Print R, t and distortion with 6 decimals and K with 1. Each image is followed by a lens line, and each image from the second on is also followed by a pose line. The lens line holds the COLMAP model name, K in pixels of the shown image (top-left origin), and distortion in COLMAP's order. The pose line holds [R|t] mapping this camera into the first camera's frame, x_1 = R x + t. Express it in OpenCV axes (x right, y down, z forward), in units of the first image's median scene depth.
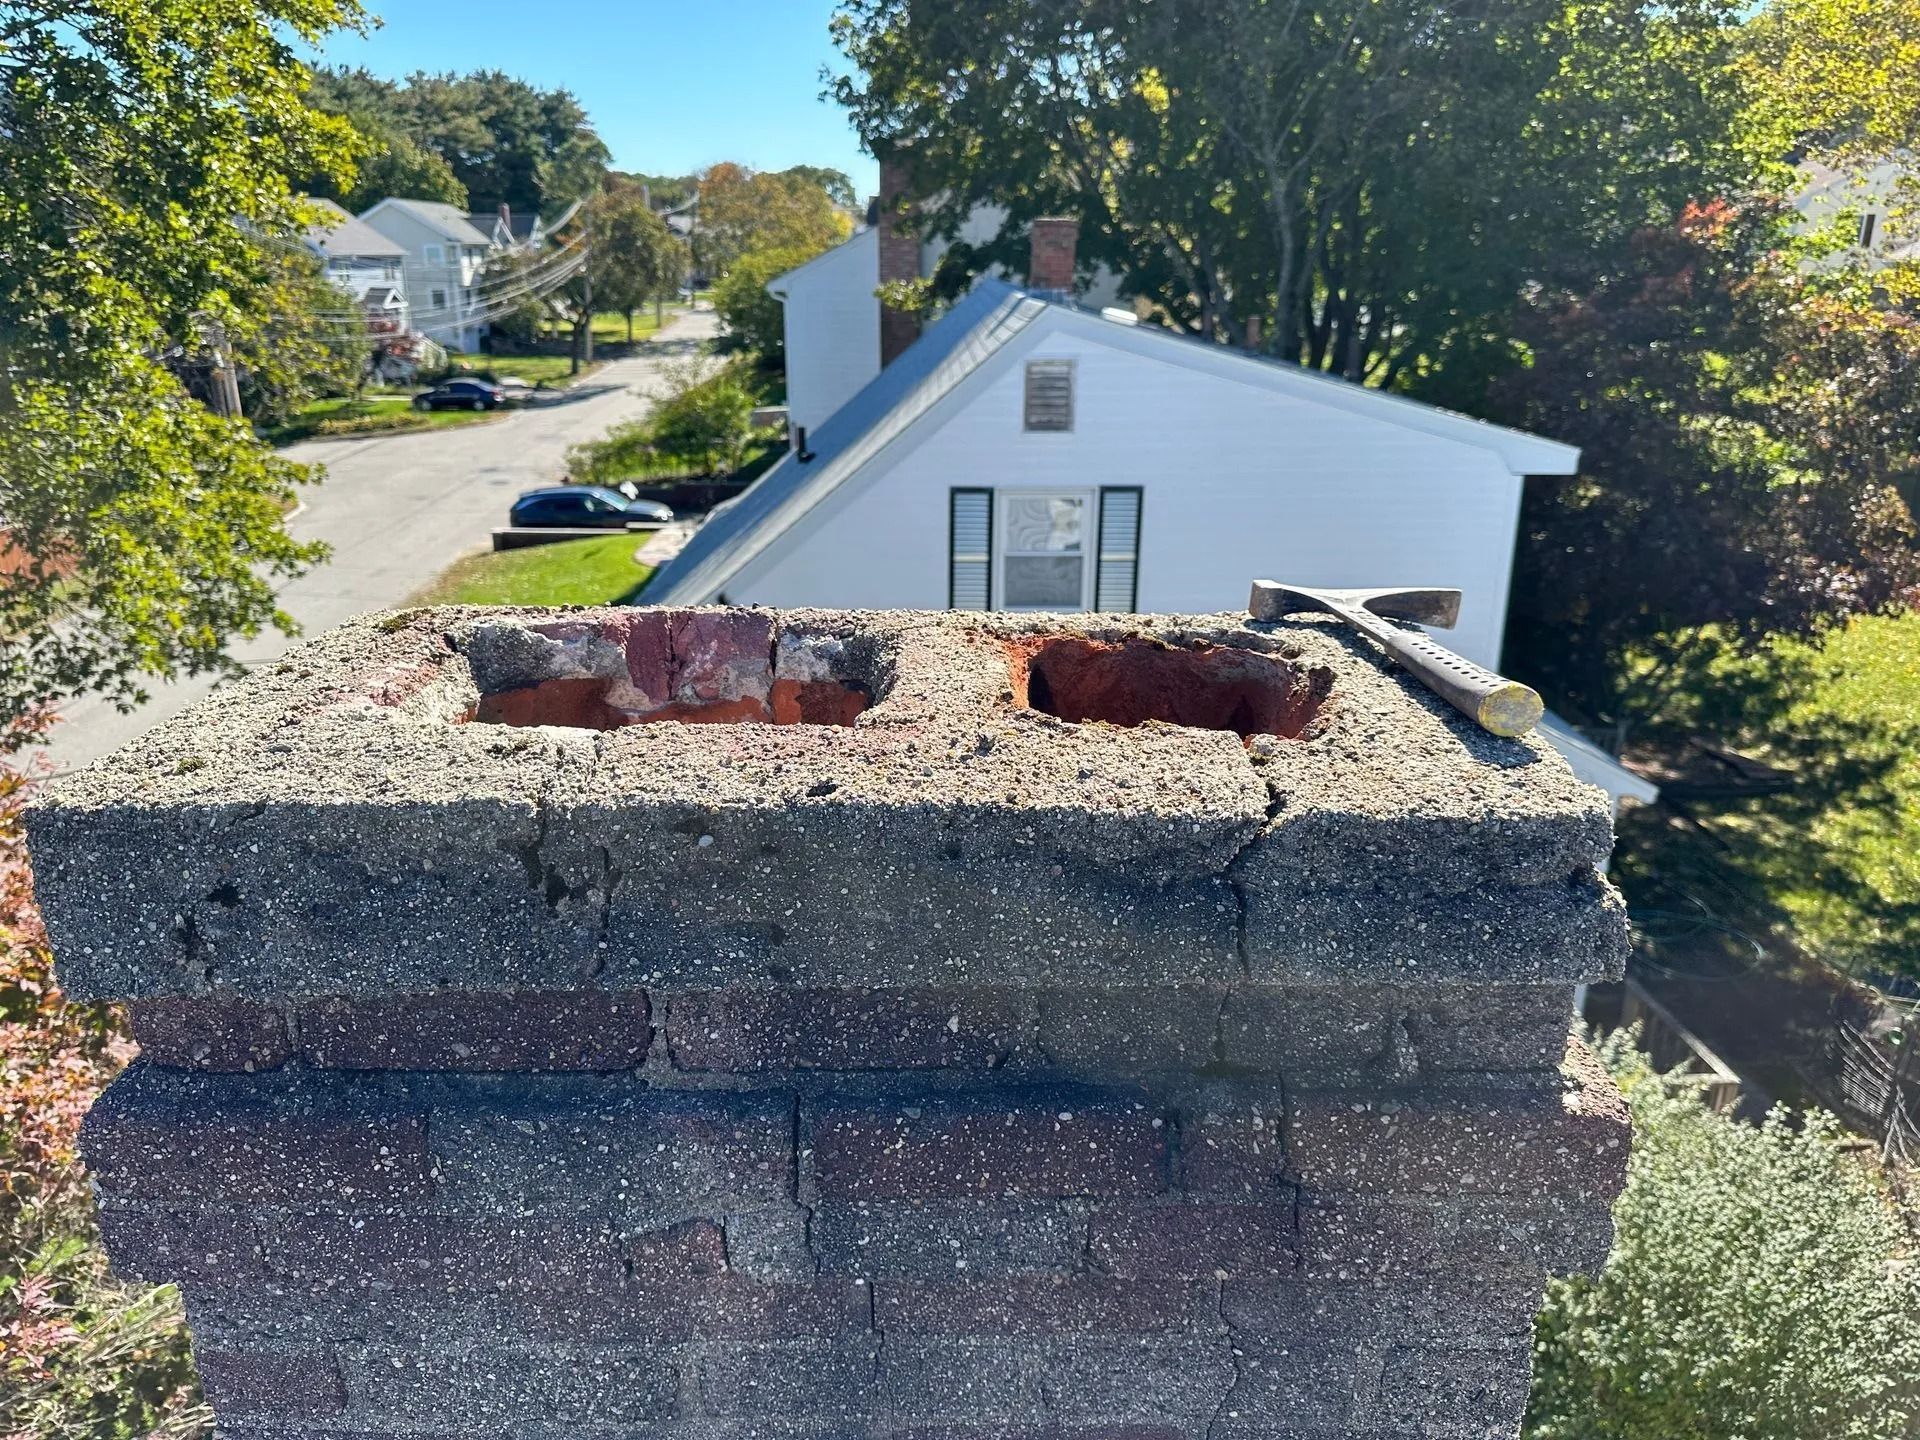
lens RADIAL K [[1384.3, 0, 960.0], [0, 1384.3, 720.0], [0, 0, 1]] dist [-0.001735, -0.049000]
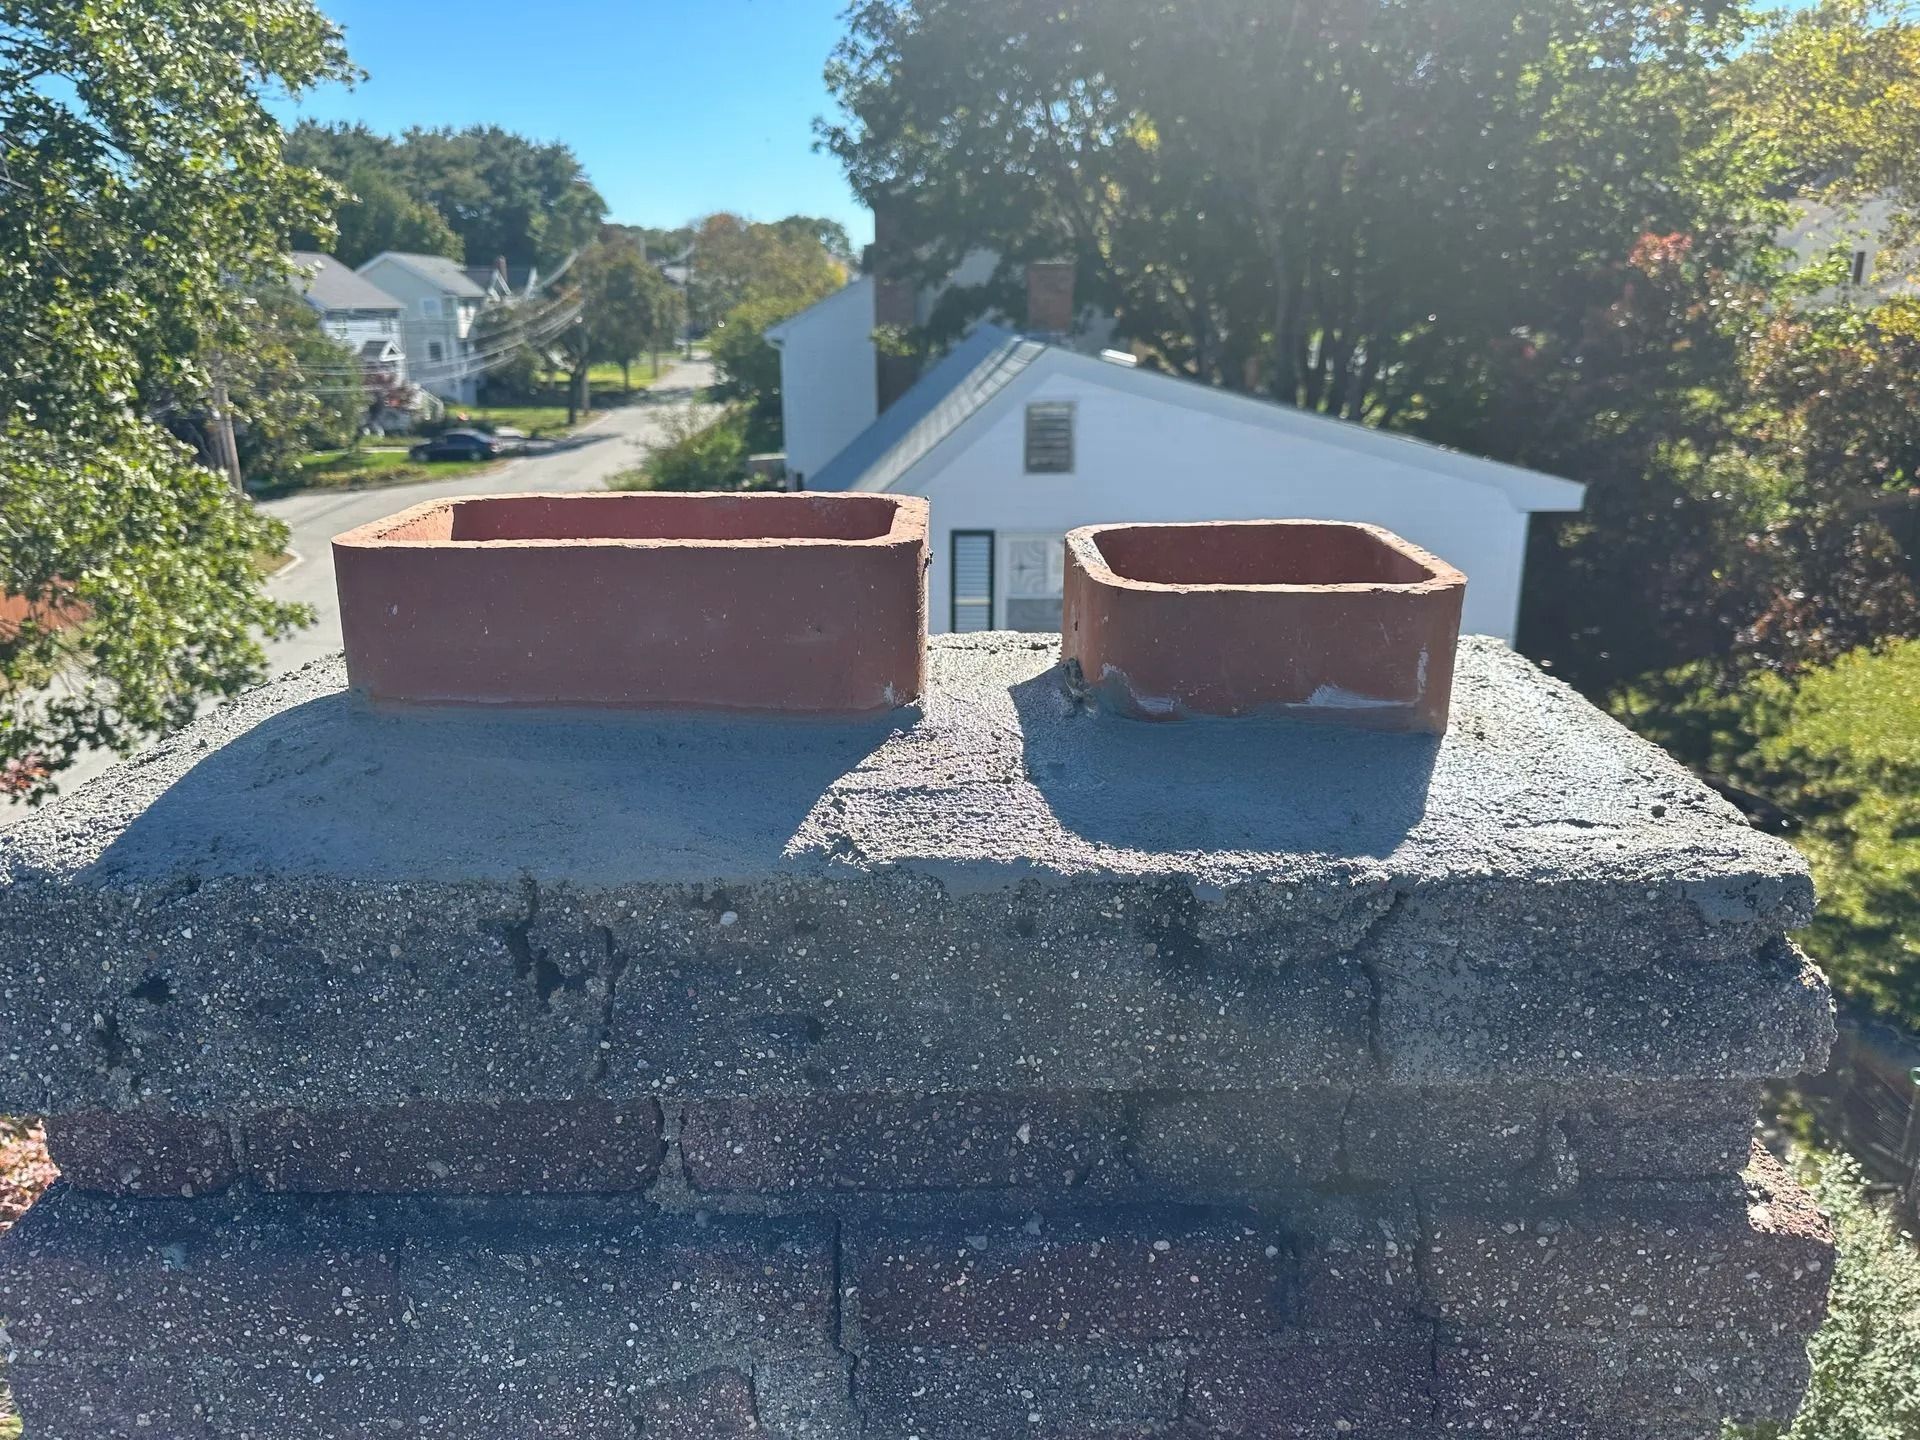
lens RADIAL K [[1394.2, 0, 949.2], [0, 1394.2, 735.4], [0, 0, 1]] dist [-0.028351, -0.002539]
pose [[0.999908, -0.011464, -0.007312, -0.040840], [0.011301, 0.999696, -0.021926, -0.002708], [0.007561, 0.021842, 0.999733, 0.153743]]
